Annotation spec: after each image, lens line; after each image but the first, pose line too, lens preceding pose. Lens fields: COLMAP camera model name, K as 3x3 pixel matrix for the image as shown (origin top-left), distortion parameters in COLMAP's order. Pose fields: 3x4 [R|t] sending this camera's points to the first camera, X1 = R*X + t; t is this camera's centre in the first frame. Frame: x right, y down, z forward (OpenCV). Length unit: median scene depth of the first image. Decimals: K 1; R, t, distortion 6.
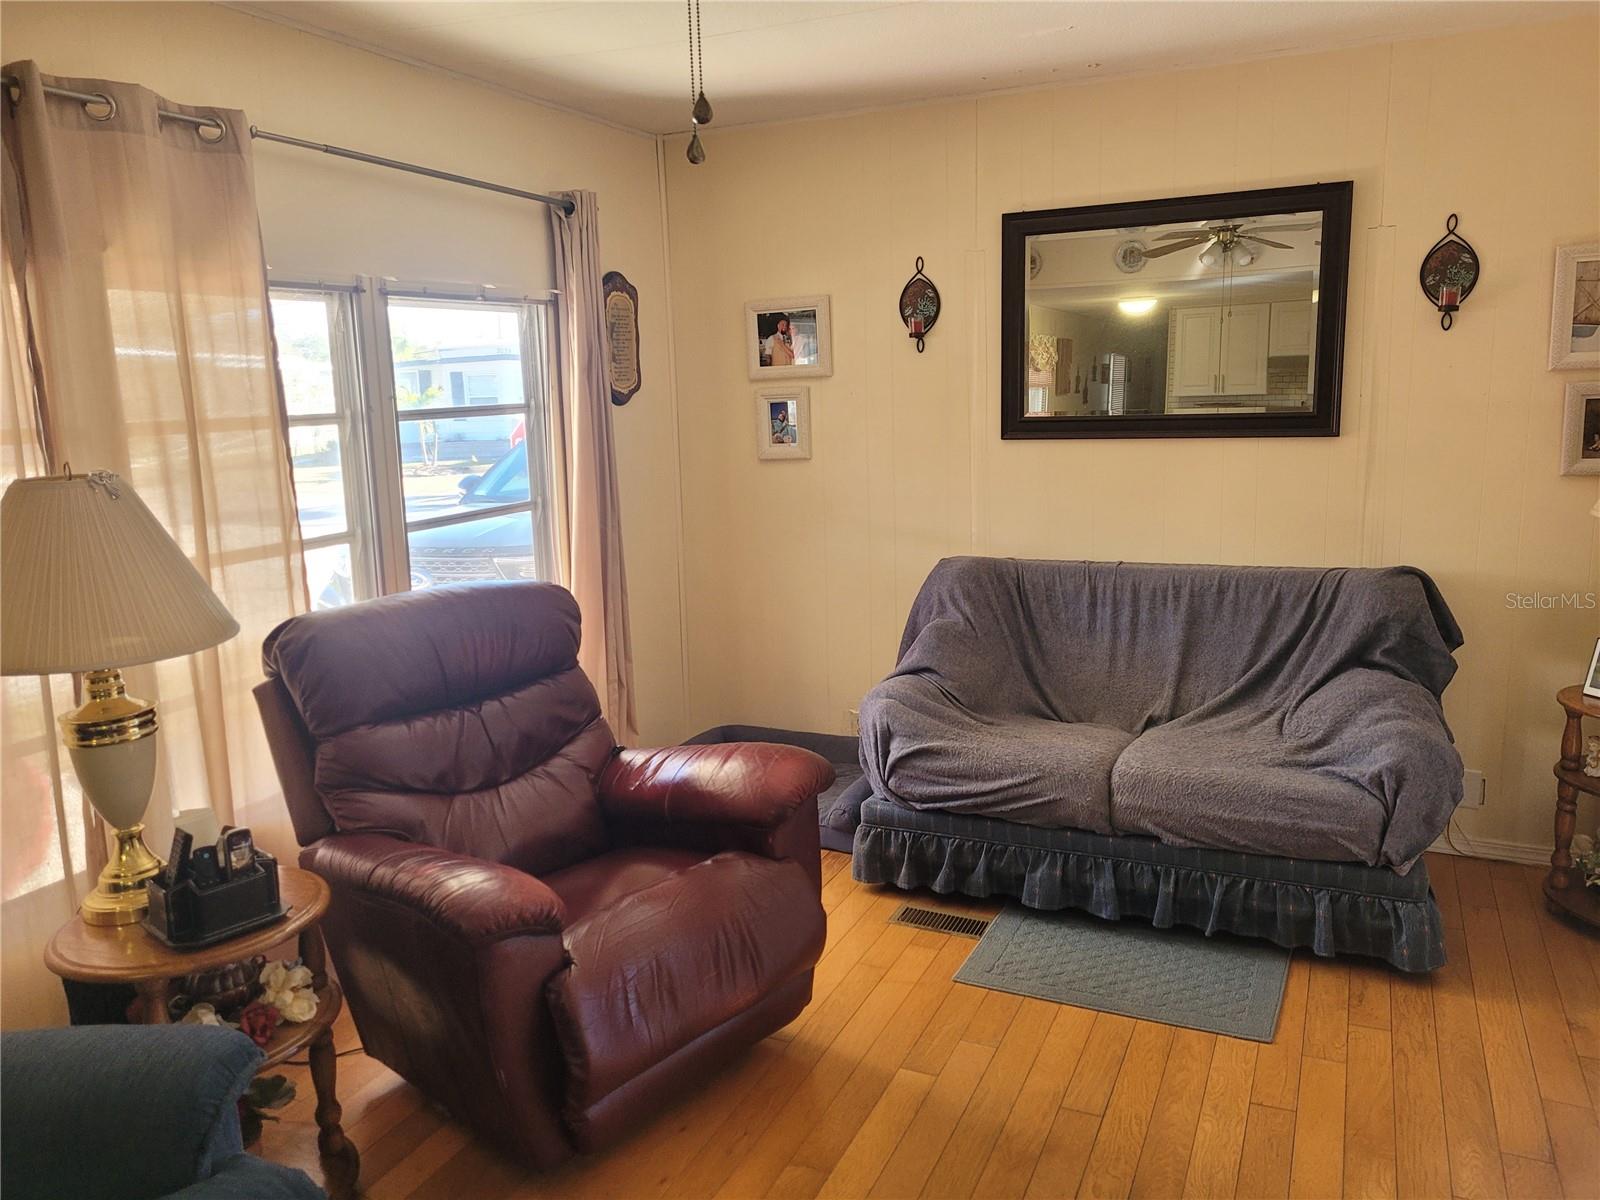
lens RADIAL K [[1193.2, 0, 790.7], [0, 1193.2, 585.4], [0, 0, 1]] dist [0.052410, -0.036006]
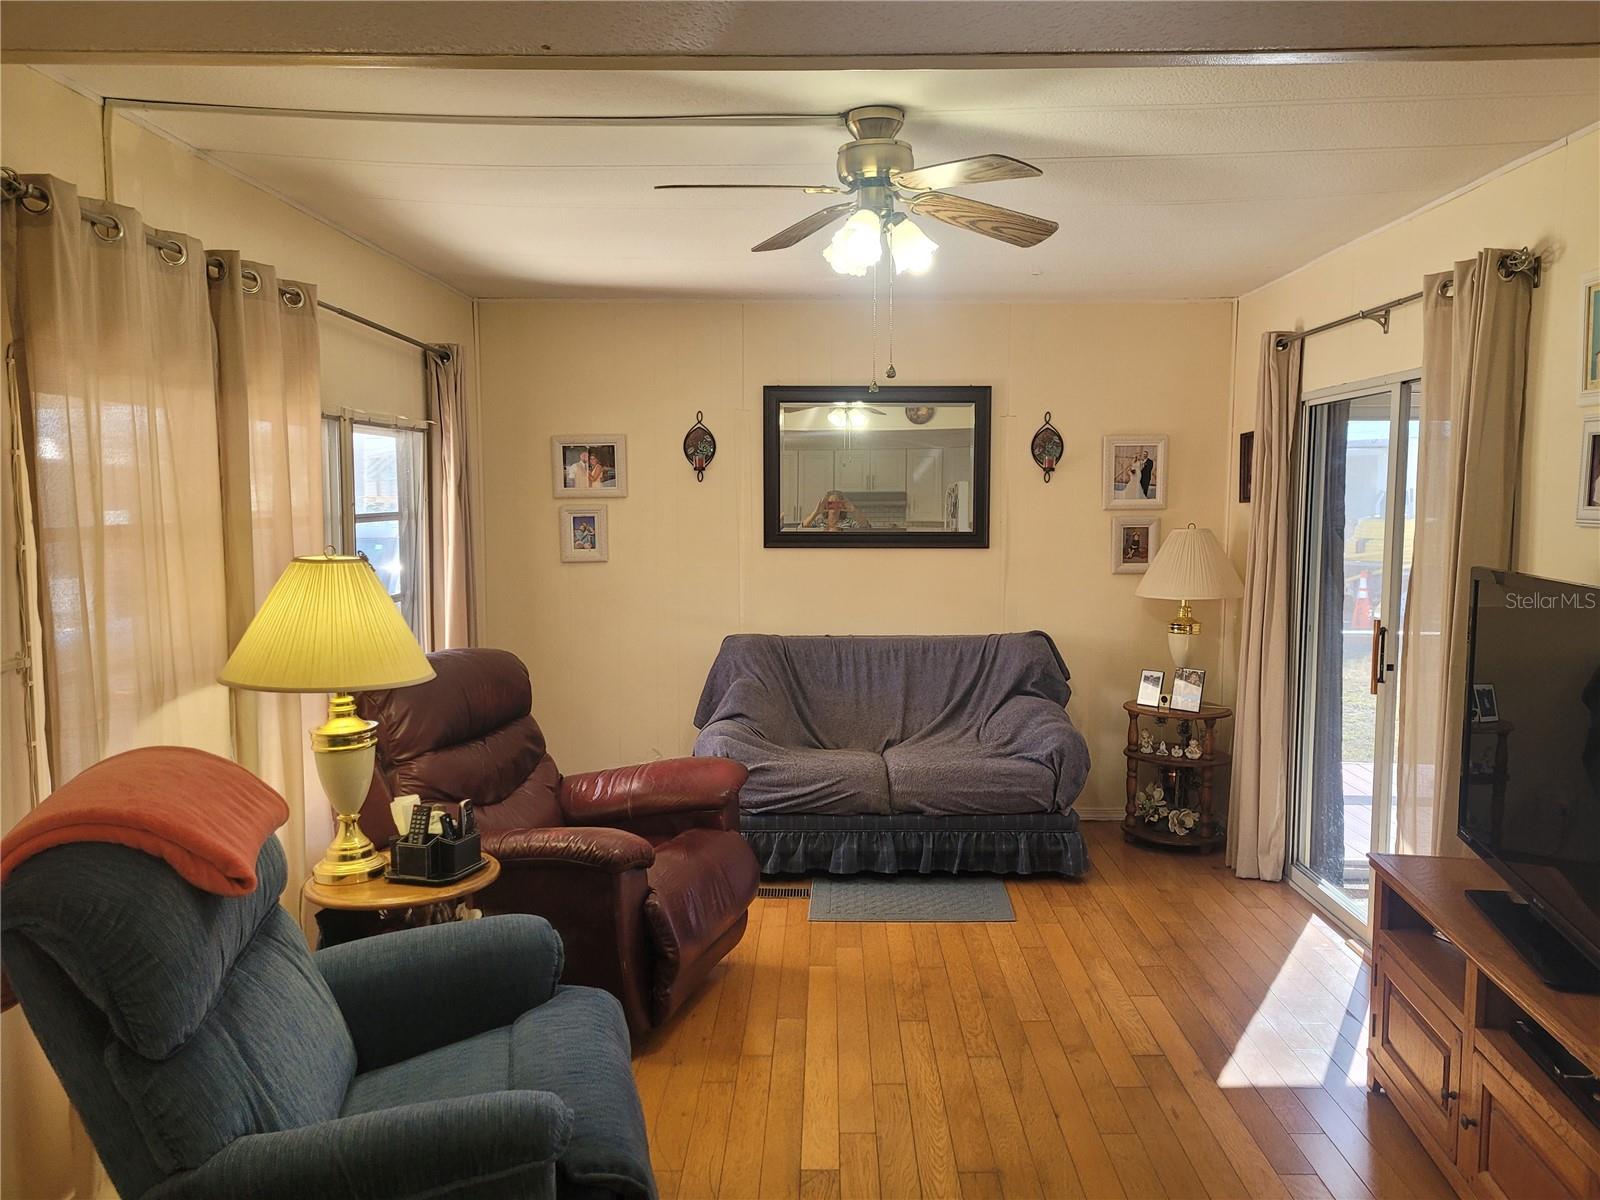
lens RADIAL K [[1193.2, 0, 816.0], [0, 1193.2, 599.4], [0, 0, 1]] dist [0.052410, -0.036006]
pose [[0.908480, -0.004930, 0.417898, -0.399091], [0.042192, 0.995904, -0.079974, 0.055920], [-0.415792, 0.090286, 0.904967, -0.289193]]
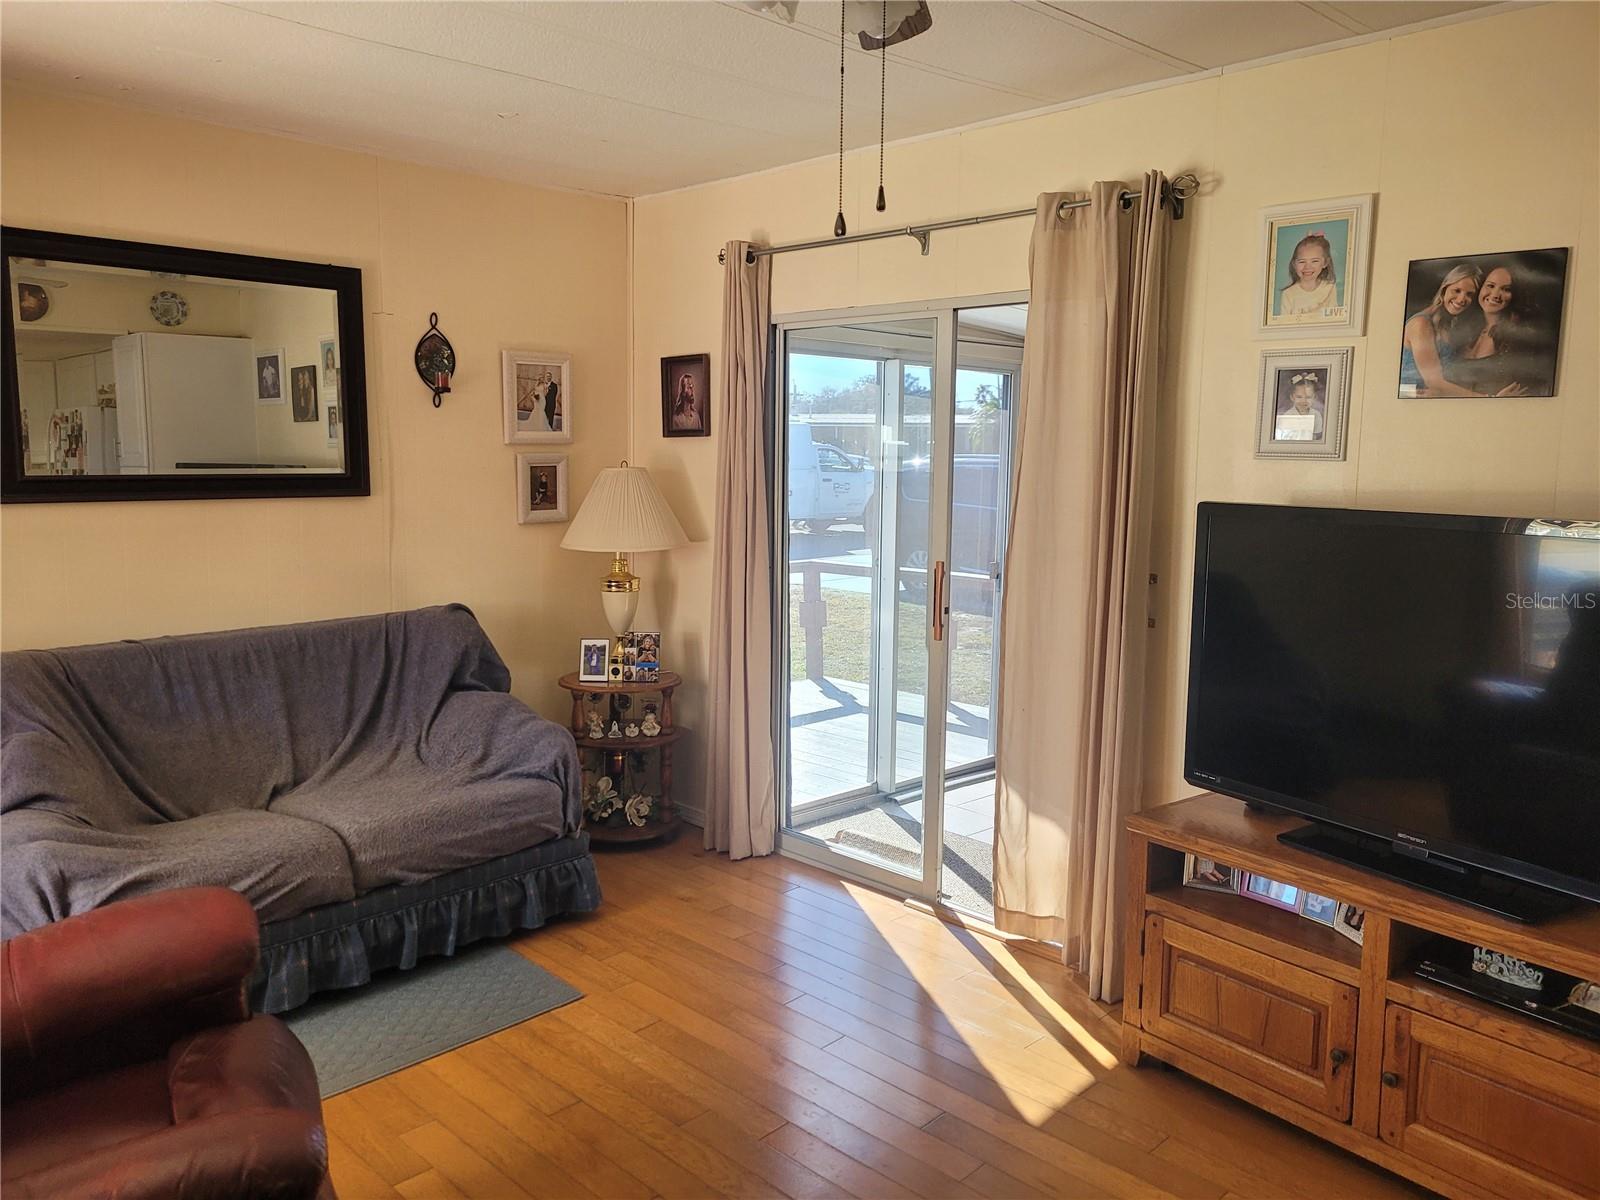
lens RADIAL K [[1193.2, 0, 814.5], [0, 1193.2, 588.8], [0, 0, 1]] dist [0.052410, -0.036006]
pose [[0.327342, -0.080651, 0.941458, -0.483457], [0.138415, 0.989696, 0.036657, -0.024161], [-0.934713, 0.118312, 0.335133, 0.272669]]
